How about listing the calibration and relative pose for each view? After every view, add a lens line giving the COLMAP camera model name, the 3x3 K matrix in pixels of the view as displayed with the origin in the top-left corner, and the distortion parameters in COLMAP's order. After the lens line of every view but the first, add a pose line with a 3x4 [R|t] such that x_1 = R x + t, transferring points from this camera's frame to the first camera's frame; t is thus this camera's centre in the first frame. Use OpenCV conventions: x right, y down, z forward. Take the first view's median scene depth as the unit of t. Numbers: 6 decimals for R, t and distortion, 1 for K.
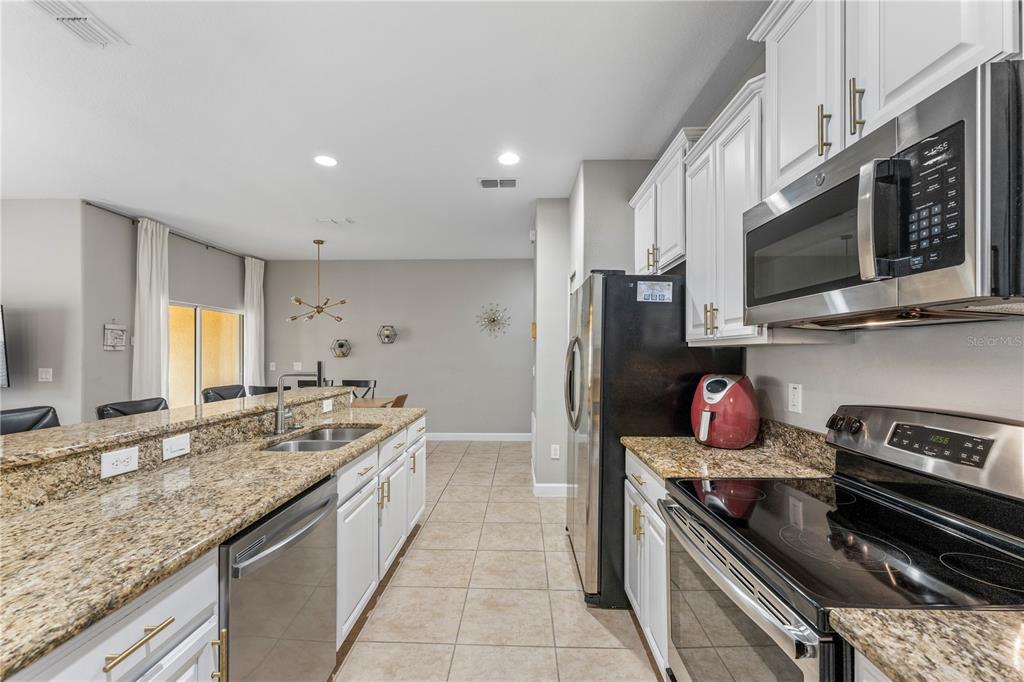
lens RADIAL K [[417.2, 0, 512.0], [0, 417.2, 341.0], [0, 0, 1]] dist [-0.000319, -0.000094]
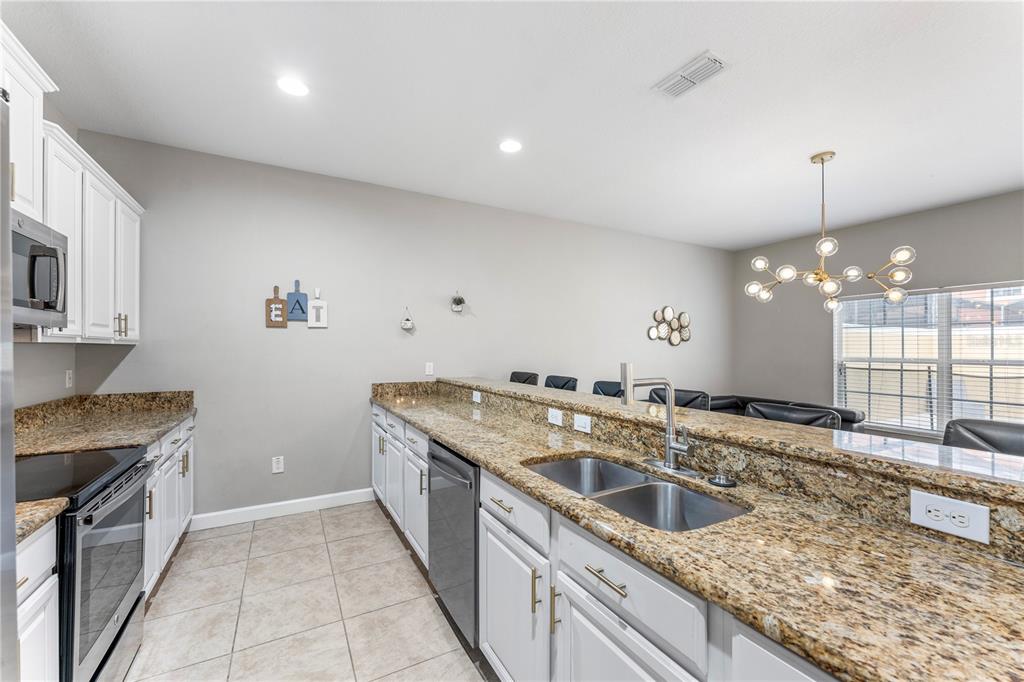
lens RADIAL K [[417.2, 0, 512.0], [0, 417.2, 341.0], [0, 0, 1]] dist [-0.000319, -0.000094]
pose [[-0.864275, -0.017979, -0.502698, 0.020804], [0.006652, 0.998865, -0.047161, 0.055402], [0.502976, -0.044104, -0.863174, 1.824080]]
